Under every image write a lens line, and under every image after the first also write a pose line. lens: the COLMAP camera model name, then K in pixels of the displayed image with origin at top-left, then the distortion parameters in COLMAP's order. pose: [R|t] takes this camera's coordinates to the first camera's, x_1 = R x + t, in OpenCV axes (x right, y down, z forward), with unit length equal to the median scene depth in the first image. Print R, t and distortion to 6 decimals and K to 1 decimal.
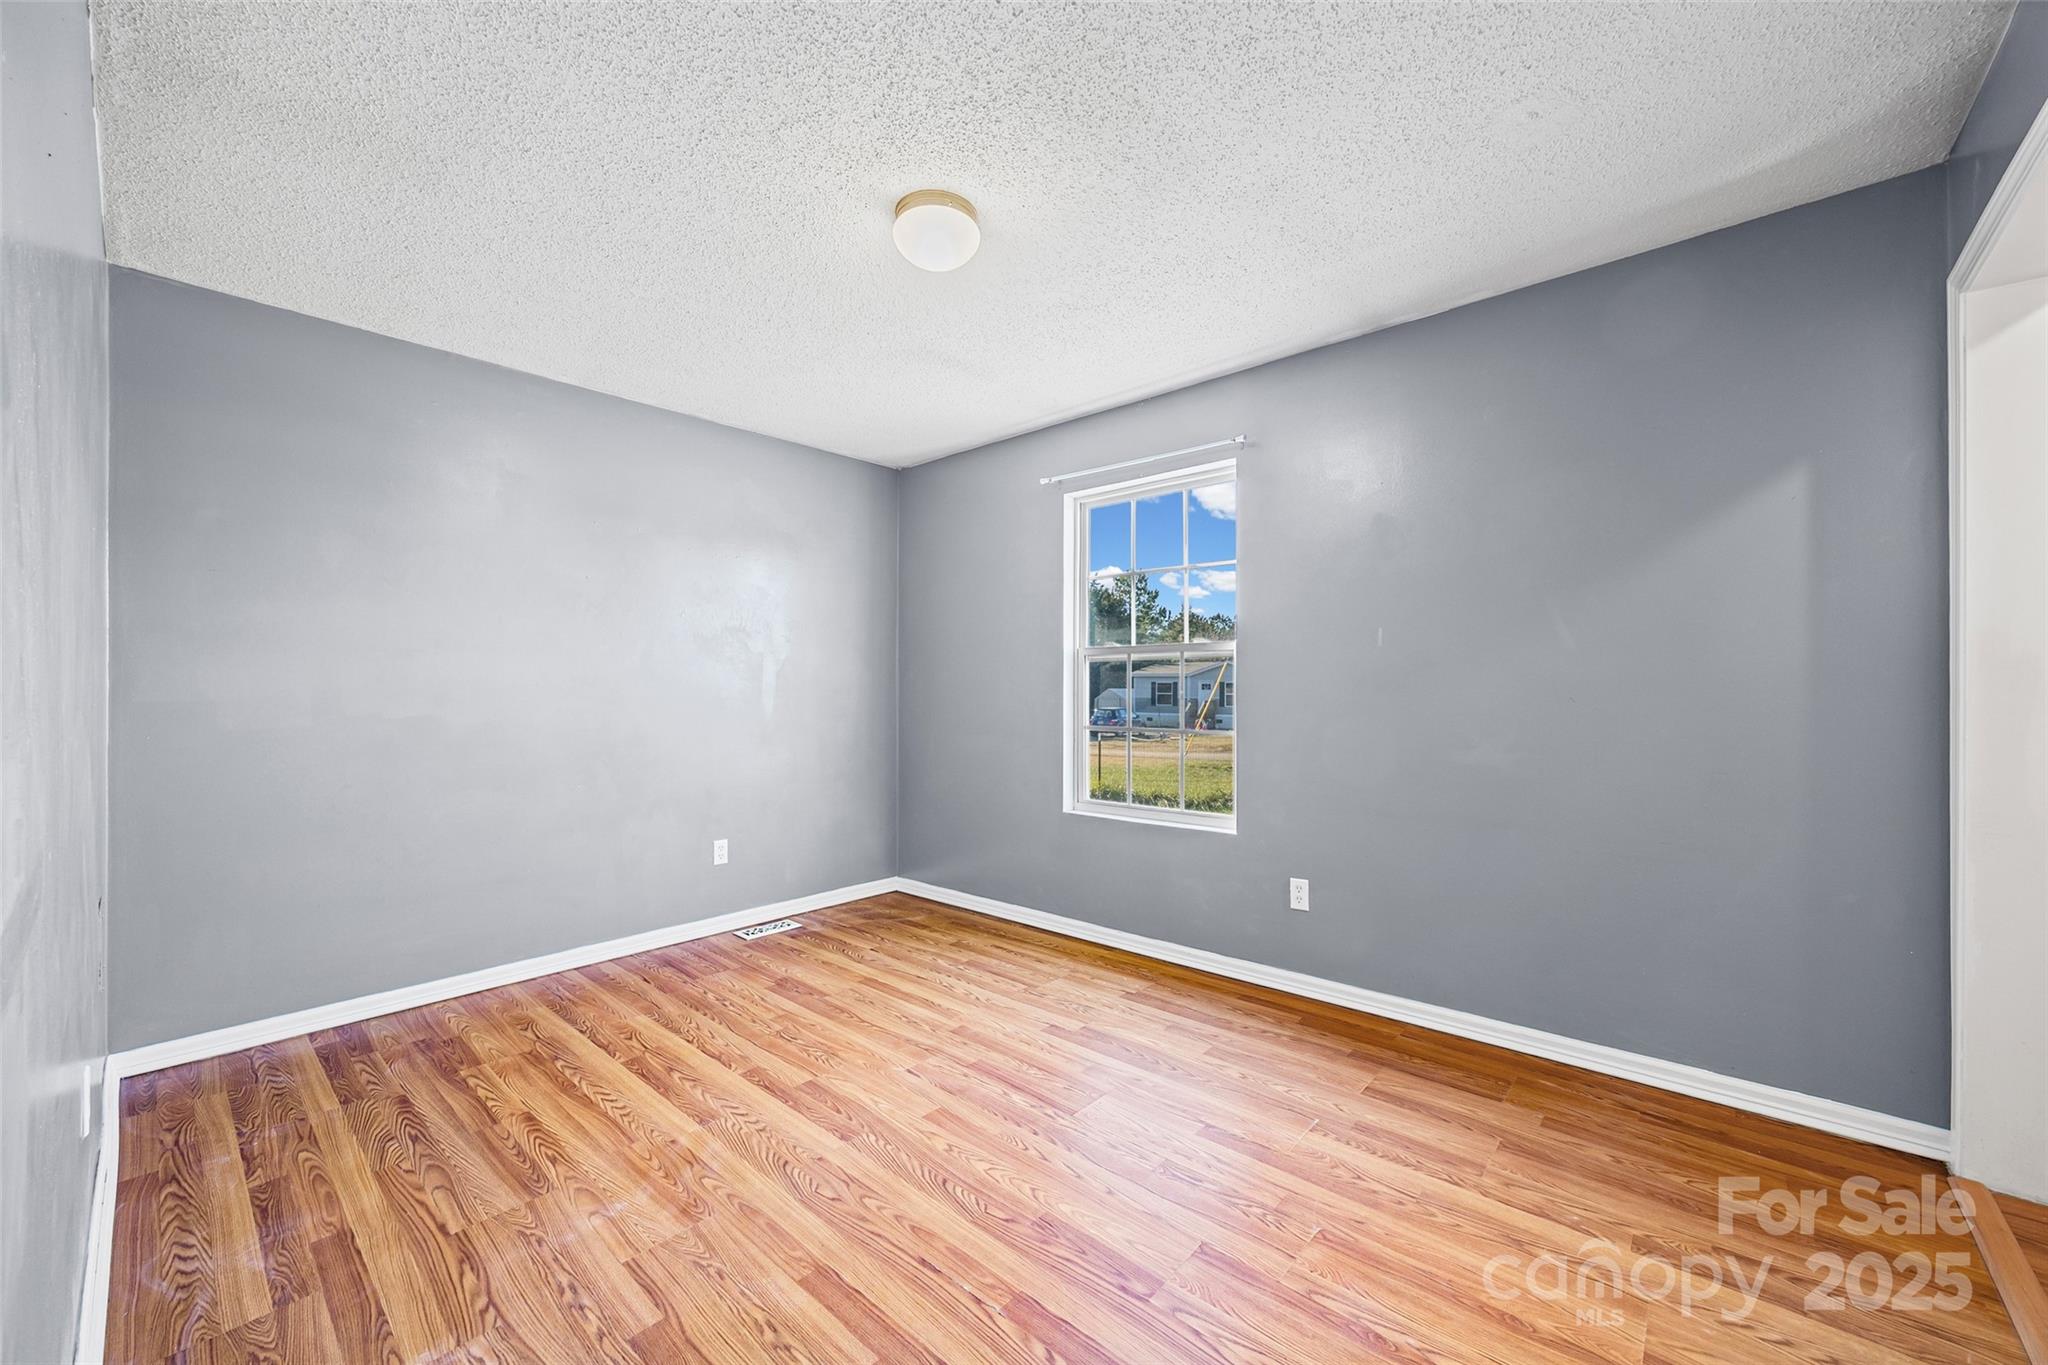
lens RADIAL K [[783.7, 0, 1025.2], [0, 783.7, 685.3], [0, 0, 1]] dist [-0.001470, -0.000131]
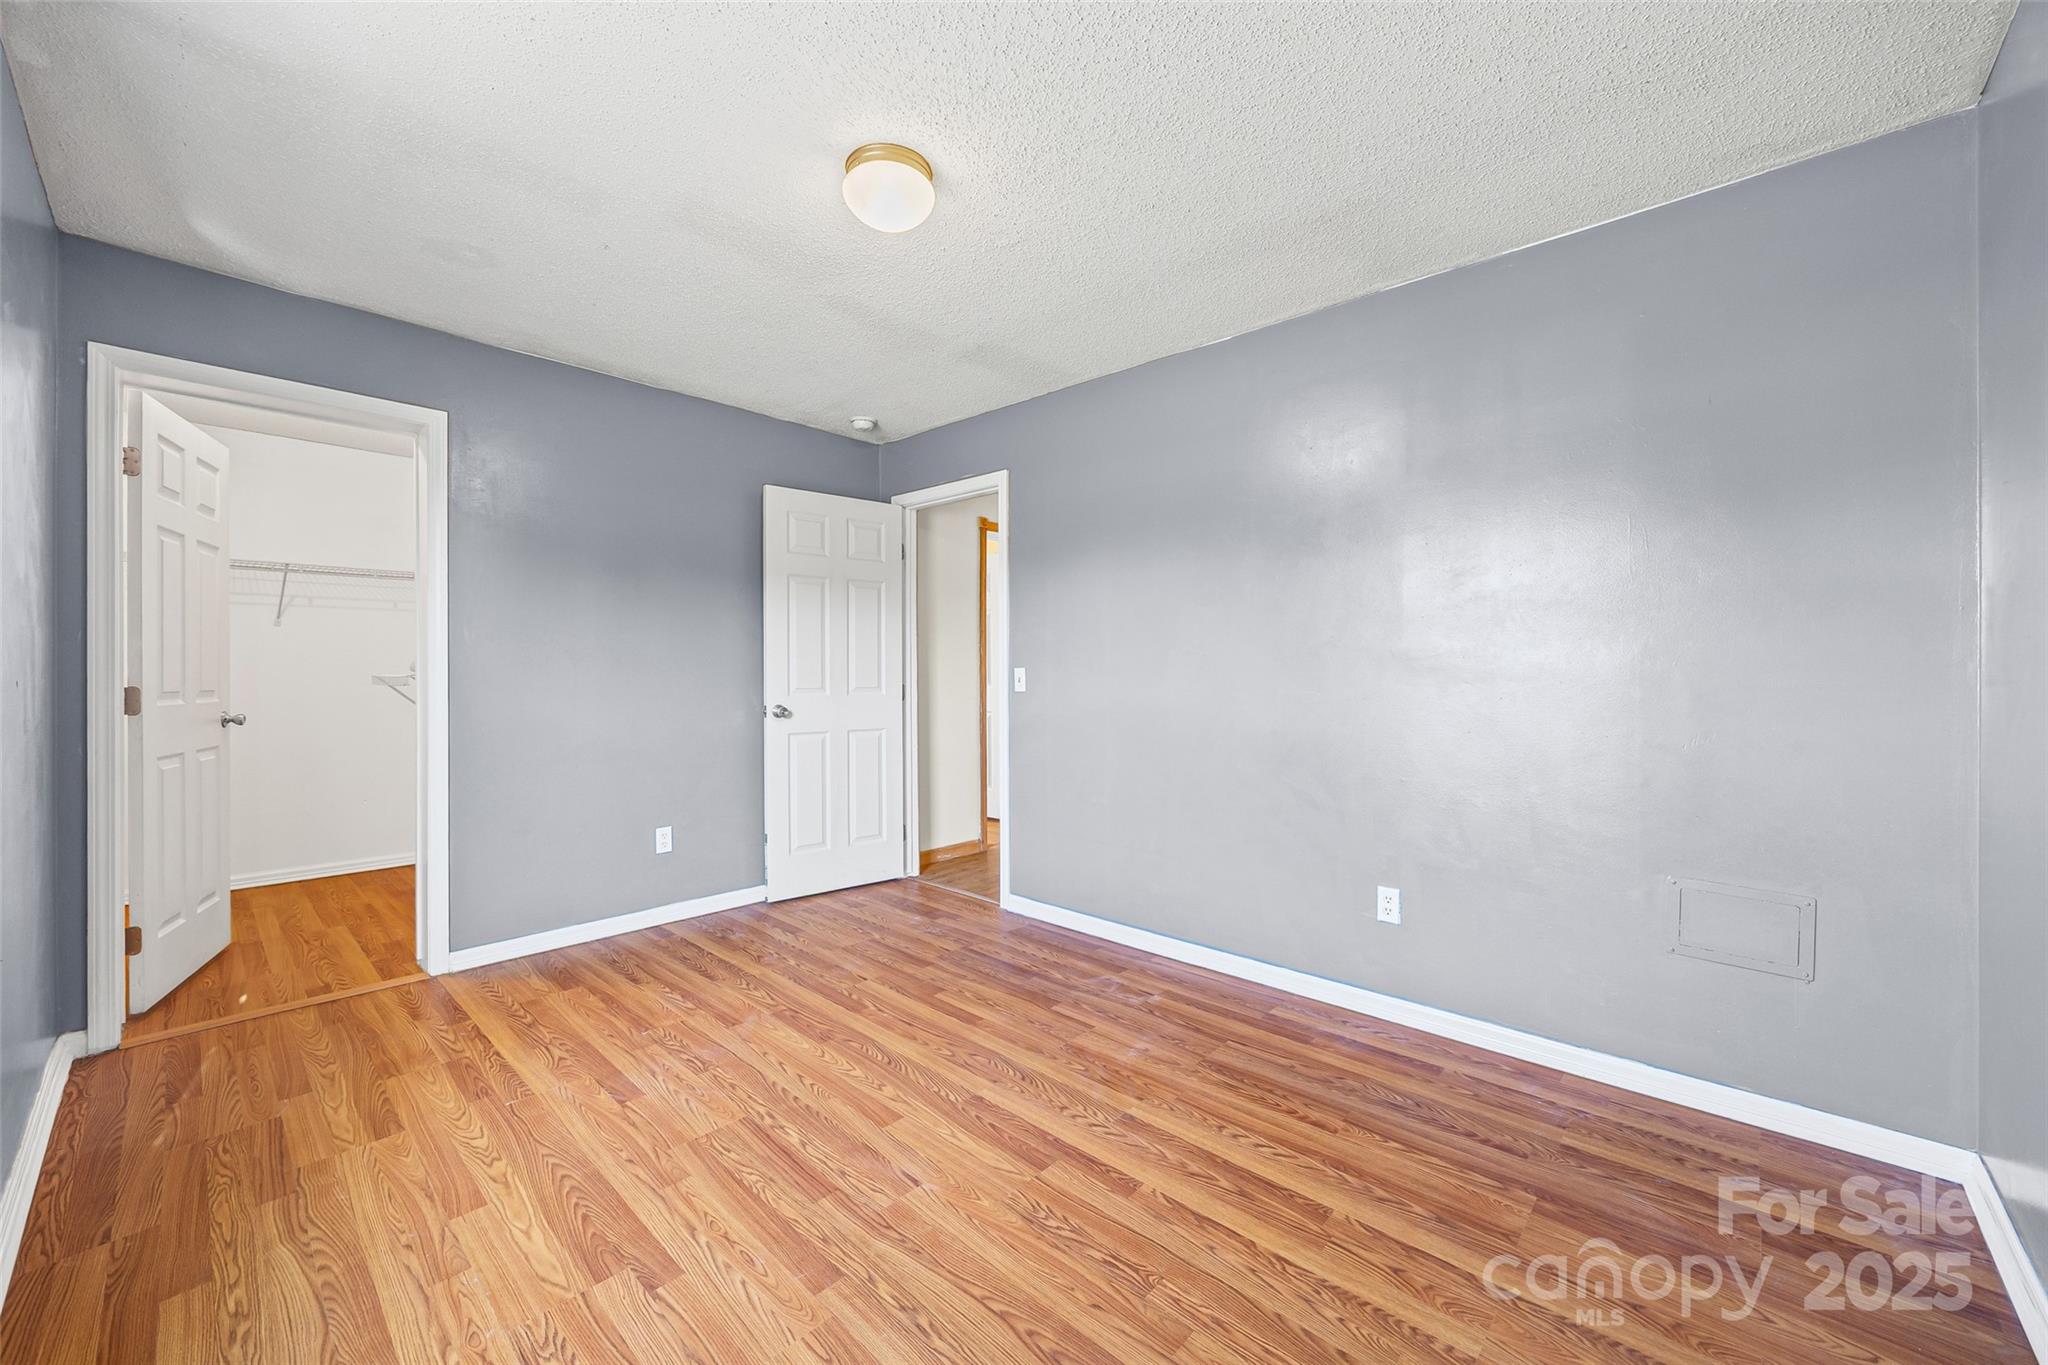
lens RADIAL K [[783.7, 0, 1022.5], [0, 783.7, 677.0], [0, 0, 1]] dist [-0.001470, -0.000131]
pose [[-0.999794, 0.002571, 0.020110, -0.294660], [0.002588, 0.999996, 0.000847, 0.012773], [-0.020107, 0.000899, -0.999797, 1.931199]]
